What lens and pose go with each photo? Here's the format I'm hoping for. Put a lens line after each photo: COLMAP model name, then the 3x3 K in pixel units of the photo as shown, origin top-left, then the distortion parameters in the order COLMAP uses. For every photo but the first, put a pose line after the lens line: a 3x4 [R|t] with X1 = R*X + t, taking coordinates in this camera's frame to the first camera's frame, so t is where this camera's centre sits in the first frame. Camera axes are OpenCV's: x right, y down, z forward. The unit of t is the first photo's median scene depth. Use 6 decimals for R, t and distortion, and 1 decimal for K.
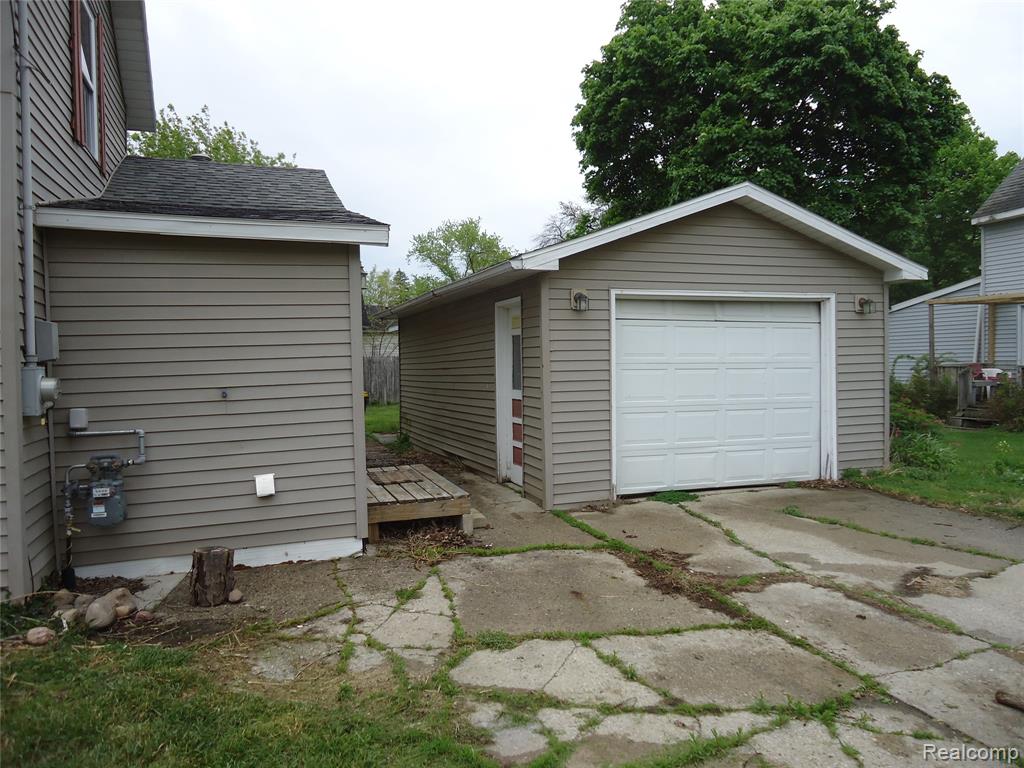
lens RADIAL K [[742.8, 0, 511.7], [0, 742.8, 384.9], [0, 0, 1]] dist [-0.001489, -0.003423]
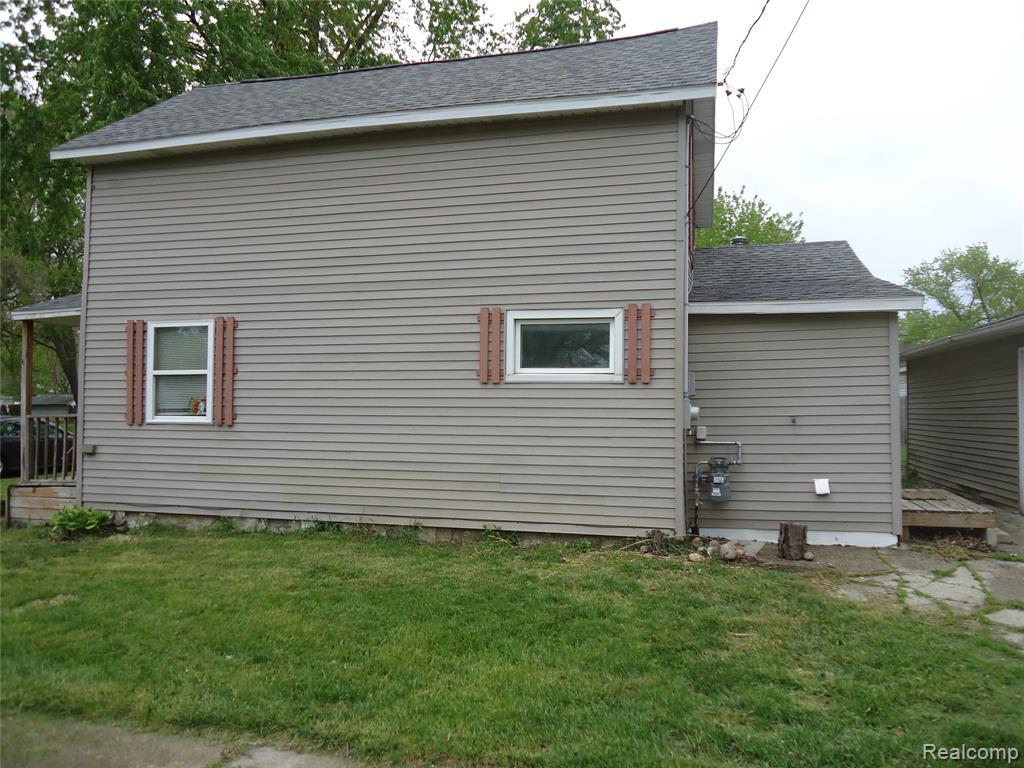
lens RADIAL K [[742.8, 0, 515.5], [0, 742.8, 380.2], [0, 0, 1]] dist [-0.001489, -0.003423]
pose [[0.819329, -0.000794, -0.573323, -0.003320], [-0.033263, 0.998249, -0.048919, 0.022727], [0.572358, 0.059151, 0.817868, -0.484515]]
